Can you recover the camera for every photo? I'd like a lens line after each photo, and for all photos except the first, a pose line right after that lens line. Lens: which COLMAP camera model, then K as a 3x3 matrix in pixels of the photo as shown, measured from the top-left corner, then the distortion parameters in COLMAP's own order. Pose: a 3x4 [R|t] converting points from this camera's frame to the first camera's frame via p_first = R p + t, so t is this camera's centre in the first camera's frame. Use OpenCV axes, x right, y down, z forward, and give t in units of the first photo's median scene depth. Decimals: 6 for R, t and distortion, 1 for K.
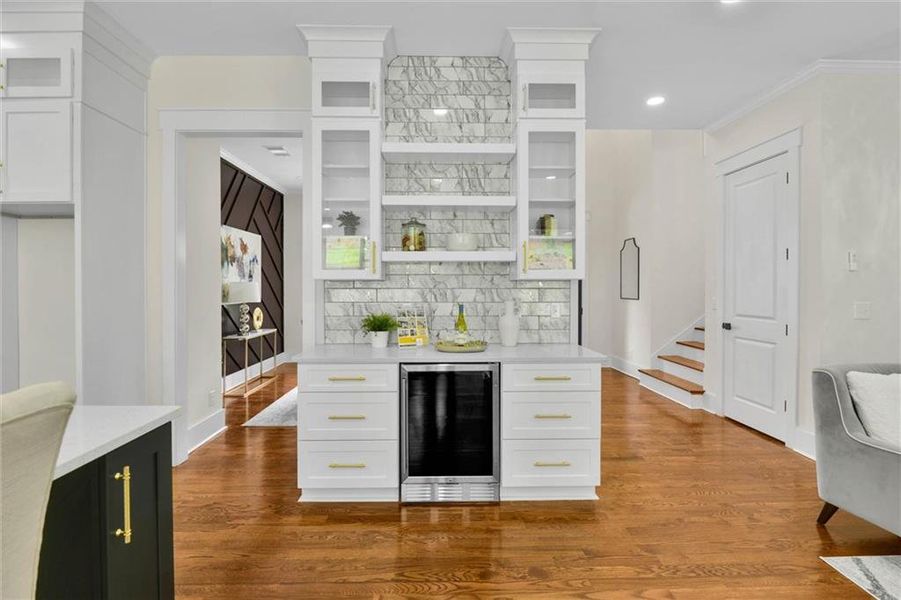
lens RADIAL K [[428.7, 0, 451.6], [0, 428.7, 293.2], [0, 0, 1]] dist [-0.010837, -0.001472]
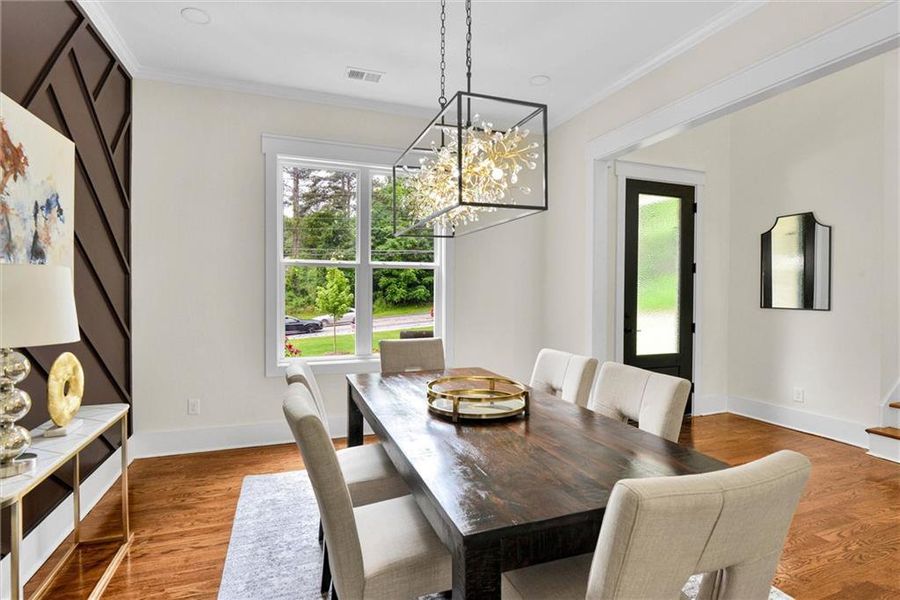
lens RADIAL K [[428.3, 0, 451.0], [0, 428.3, 293.2], [0, 0, 1]] dist [-0.010837, -0.001472]
pose [[0.945122, 0.001101, 0.326714, -0.553841], [-0.000129, 0.999995, -0.002998, -0.016549], [-0.326716, 0.002792, 0.945118, 1.183601]]
